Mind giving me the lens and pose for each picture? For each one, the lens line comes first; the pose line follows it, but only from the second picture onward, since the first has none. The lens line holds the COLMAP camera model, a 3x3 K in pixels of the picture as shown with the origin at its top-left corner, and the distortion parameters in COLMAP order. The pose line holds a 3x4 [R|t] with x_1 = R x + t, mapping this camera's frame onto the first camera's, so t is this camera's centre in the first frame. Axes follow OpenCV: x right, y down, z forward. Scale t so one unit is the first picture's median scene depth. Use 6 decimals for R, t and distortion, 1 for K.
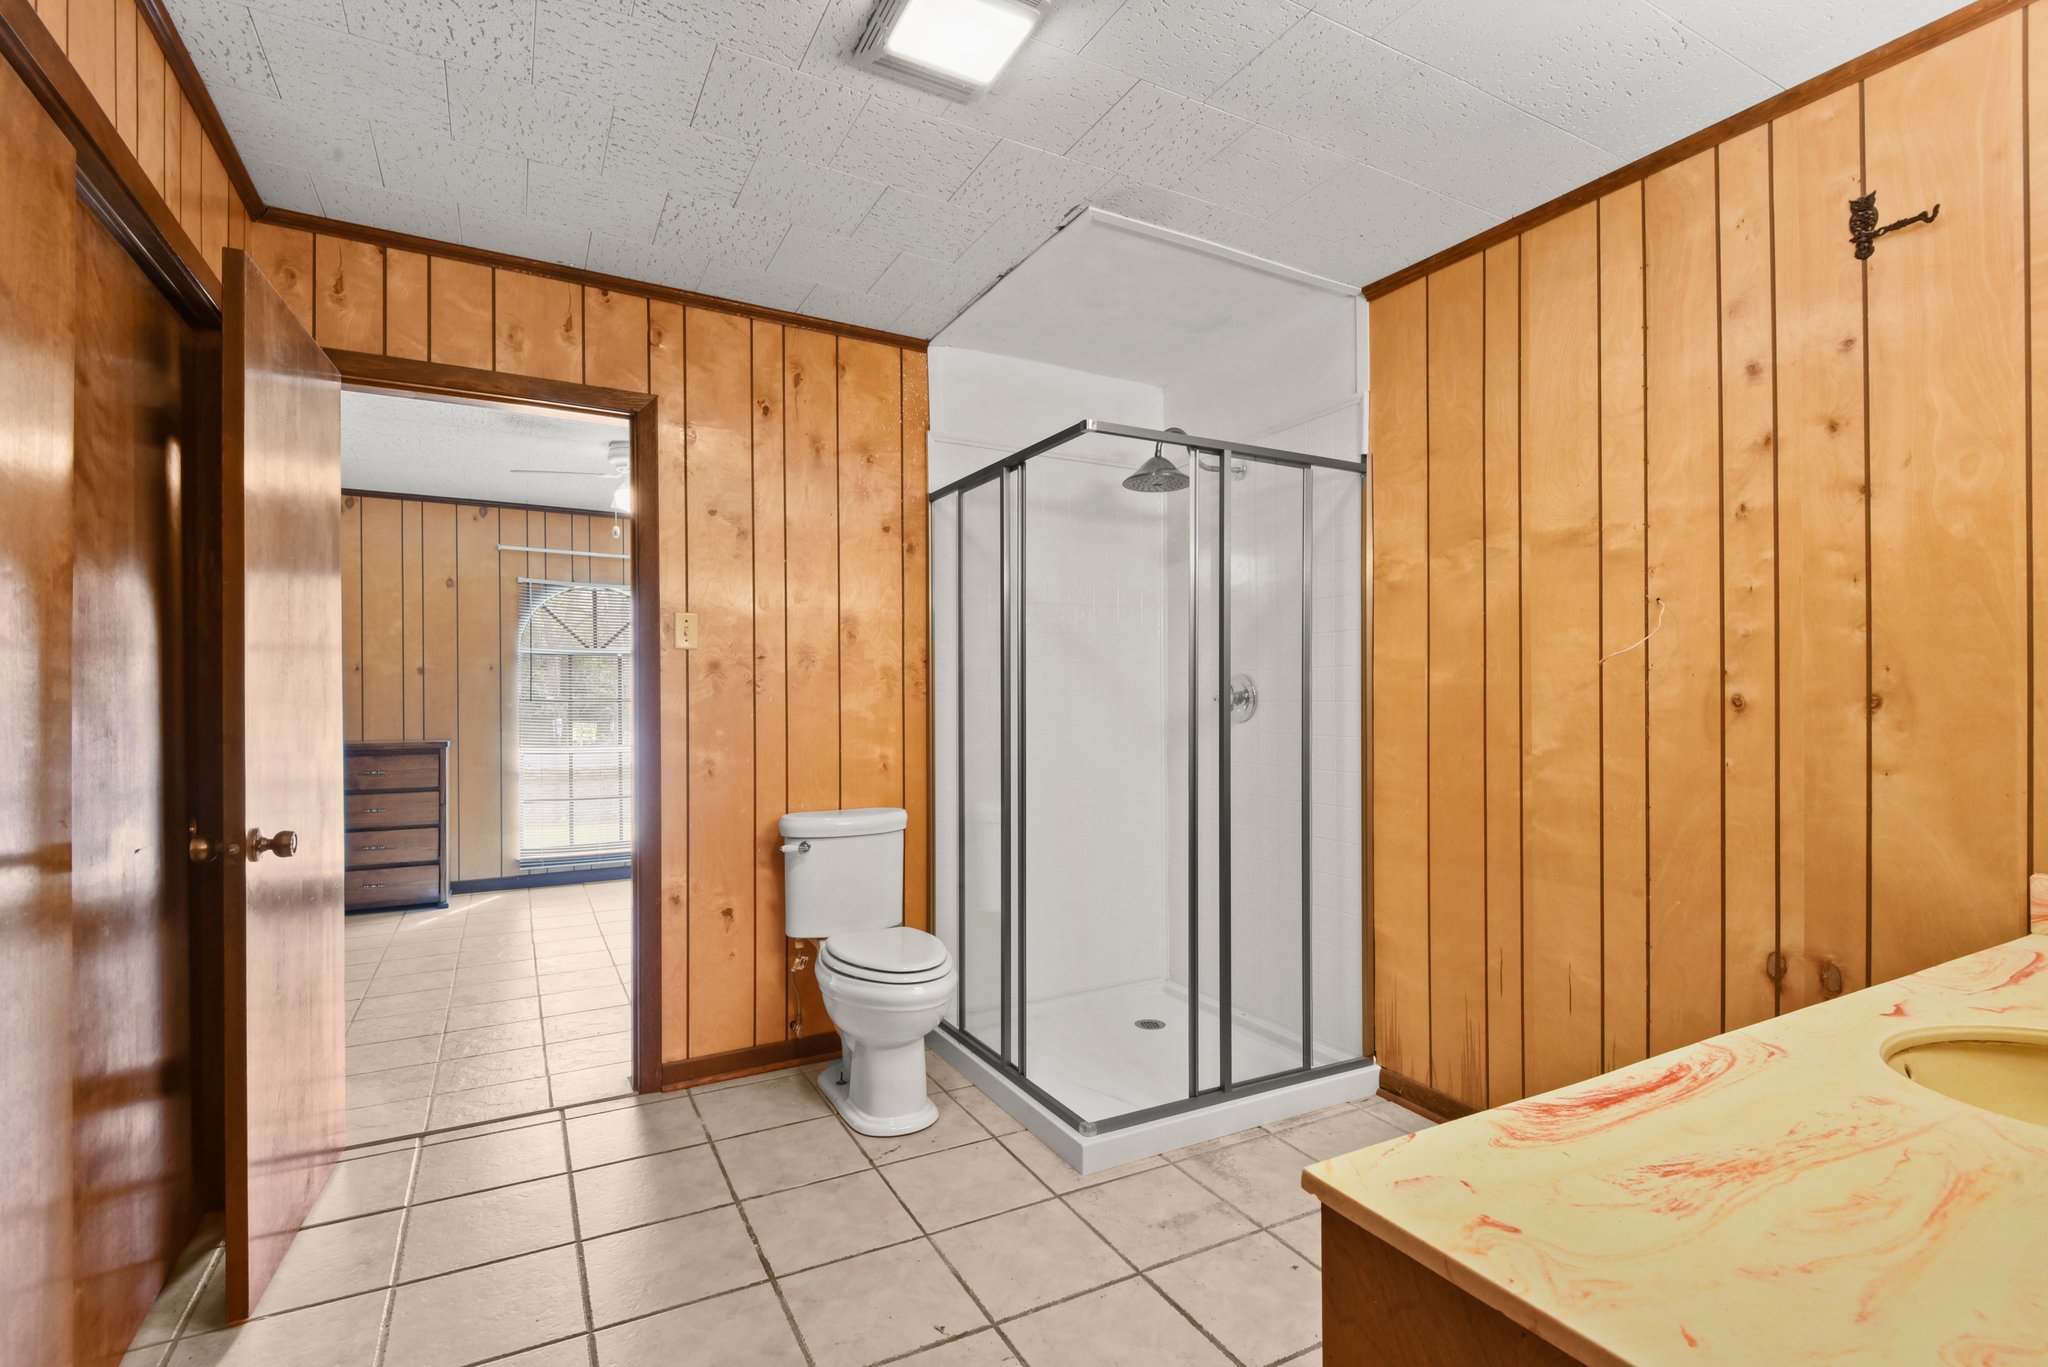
lens RADIAL K [[950.1, 0, 1018.9], [0, 950.1, 696.0], [0, 0, 1]] dist [-0.002078, -0.000755]
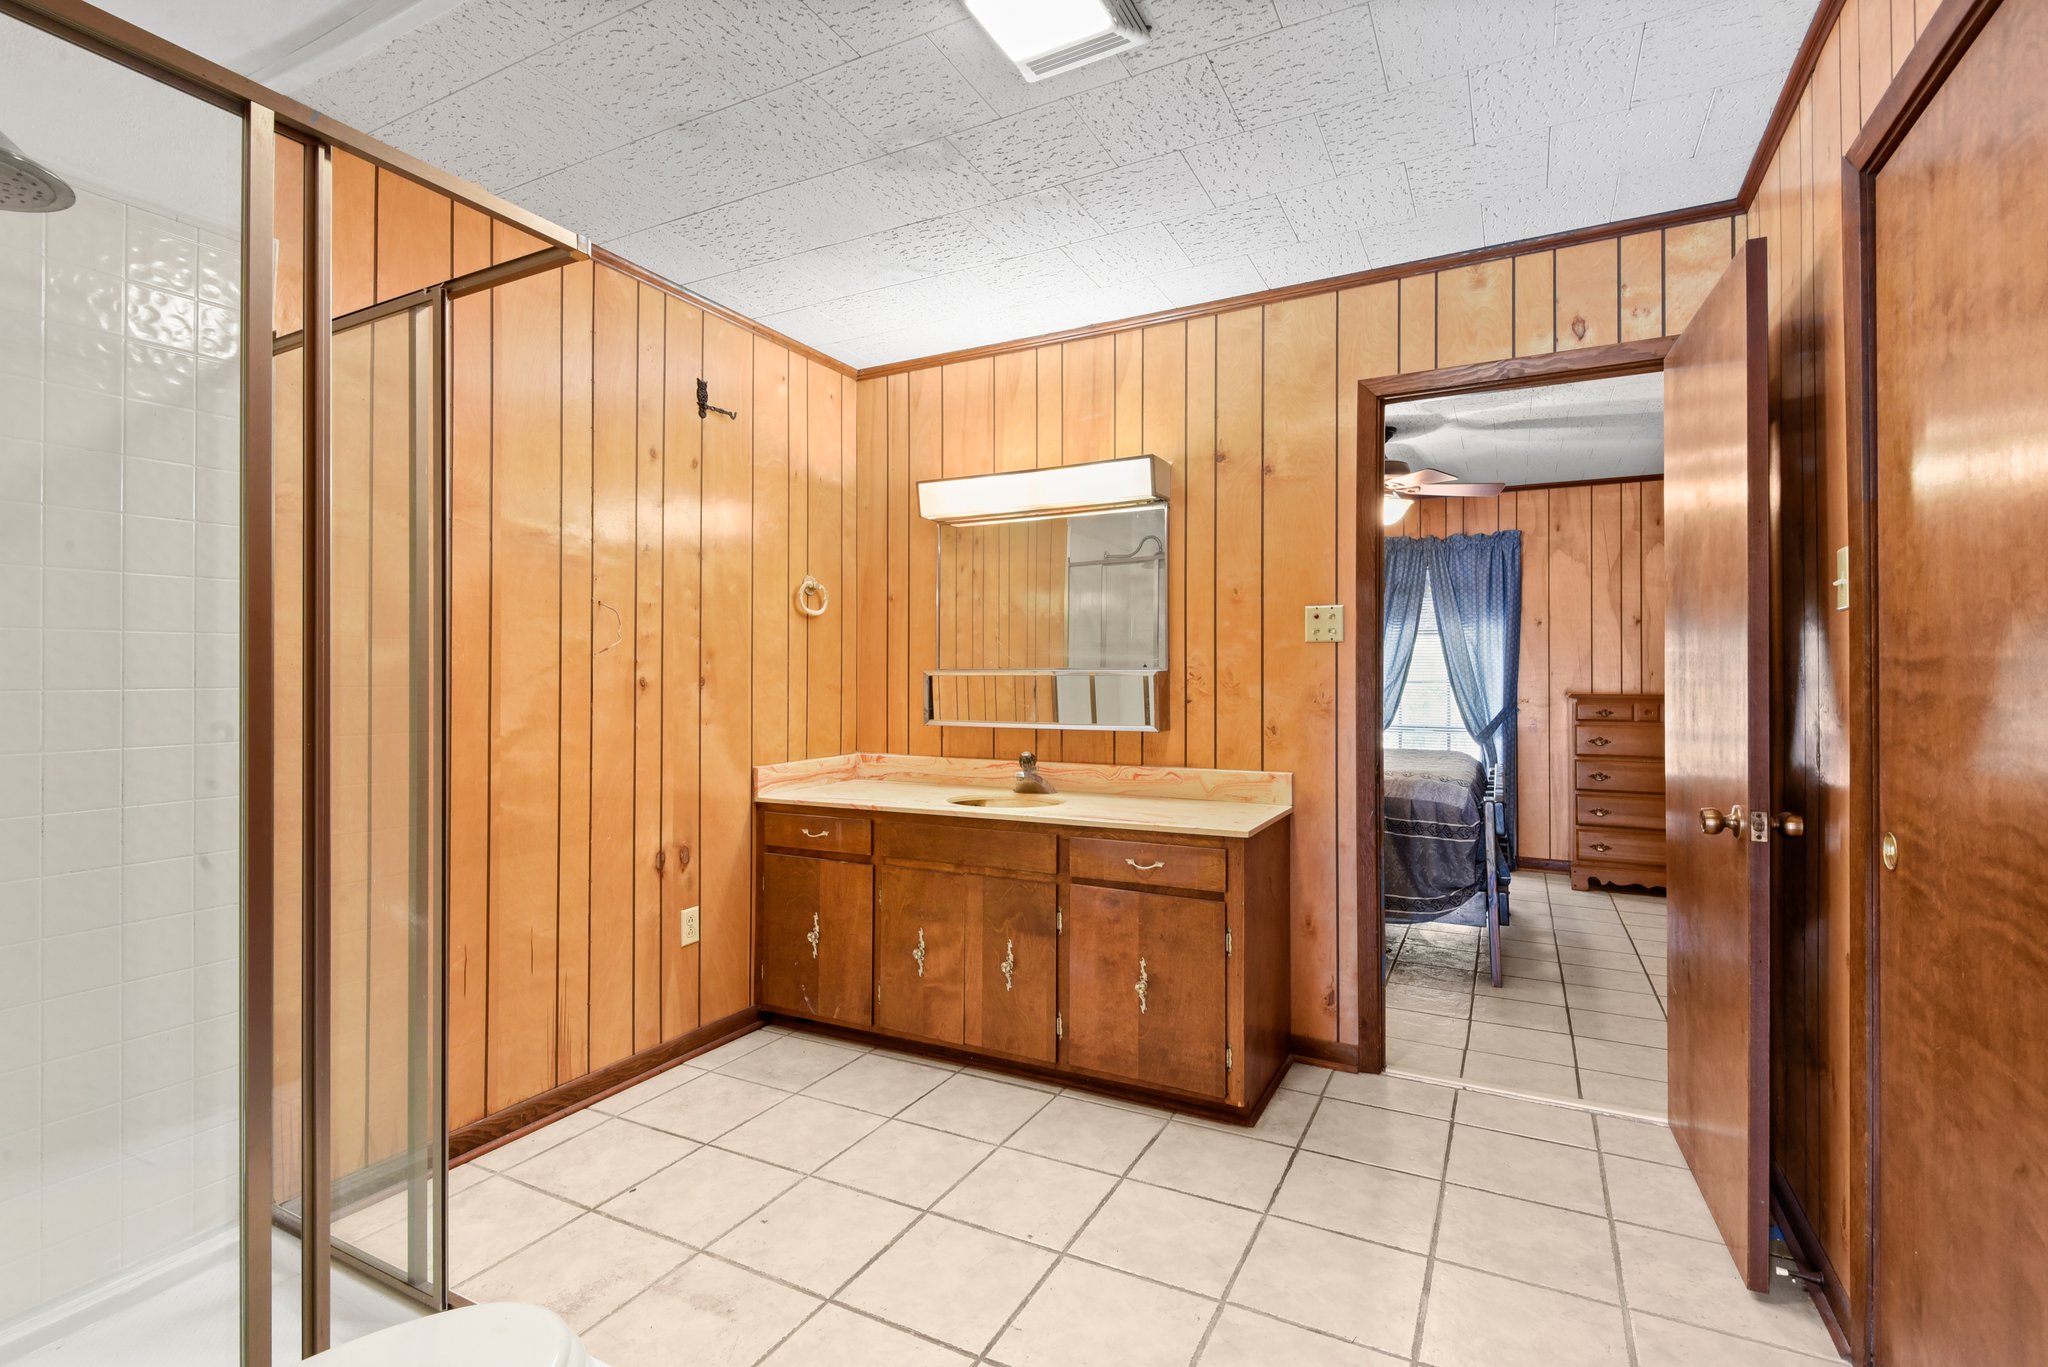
lens RADIAL K [[950.1, 0, 1017.0], [0, 950.1, 673.1], [0, 0, 1]] dist [-0.002078, -0.000755]
pose [[-0.562151, 0.012446, 0.826941, -0.693773], [0.012384, 0.999901, -0.006630, 0.008145], [-0.826942, 0.006514, -0.562250, 1.273691]]
